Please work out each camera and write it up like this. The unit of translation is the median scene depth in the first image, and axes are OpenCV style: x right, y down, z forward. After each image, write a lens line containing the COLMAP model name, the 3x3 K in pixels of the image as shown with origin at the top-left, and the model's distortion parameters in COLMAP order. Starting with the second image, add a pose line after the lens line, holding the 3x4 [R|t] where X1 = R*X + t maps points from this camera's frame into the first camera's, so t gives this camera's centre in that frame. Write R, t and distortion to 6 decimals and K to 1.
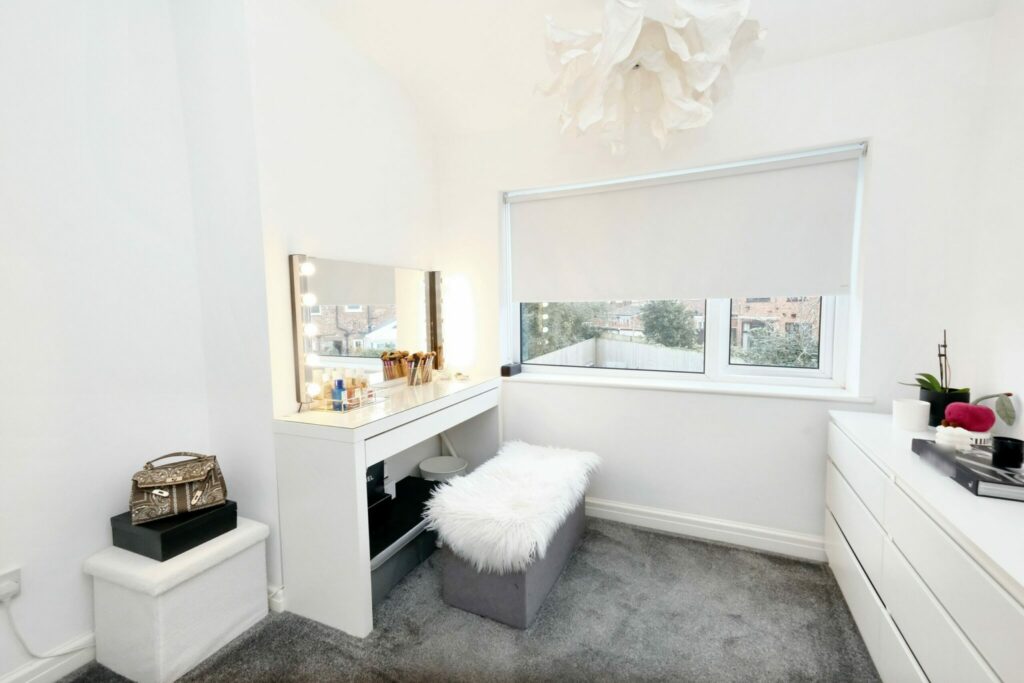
lens RADIAL K [[444.8, 0, 513.7], [0, 444.8, 342.5], [0, 0, 1]] dist [0.025184, 0.013023]
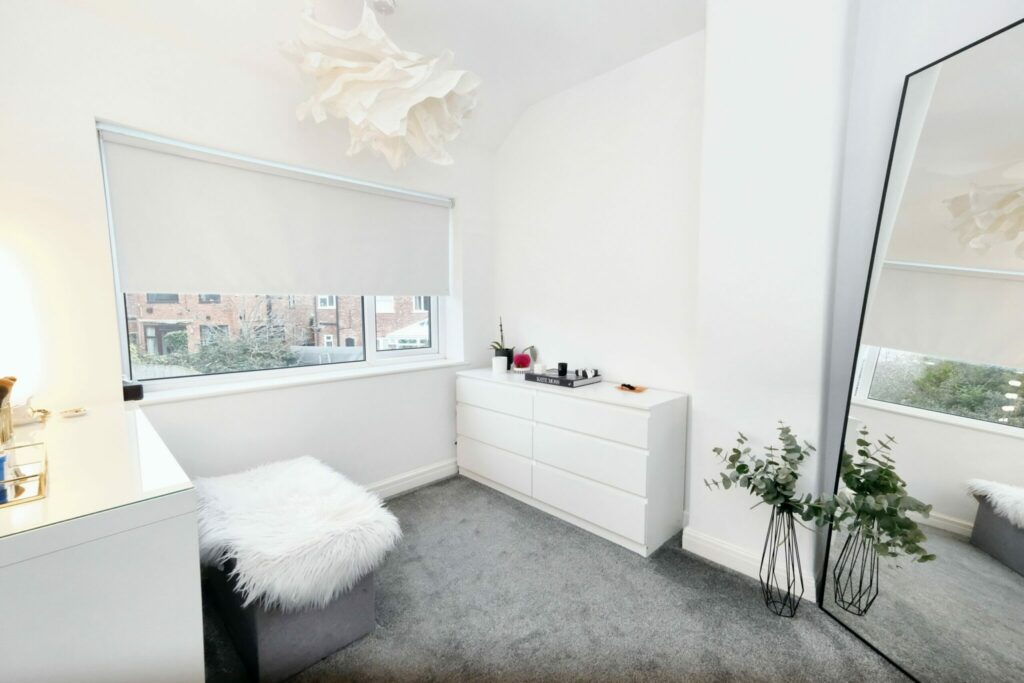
lens RADIAL K [[444.8, 0, 513.7], [0, 444.8, 342.5], [0, 0, 1]] dist [0.025184, 0.013023]
pose [[0.355868, -0.066542, 0.932164, -0.547185], [0.073141, 0.996385, 0.043204, 0.001678], [-0.931670, 0.052805, 0.359448, 0.249165]]
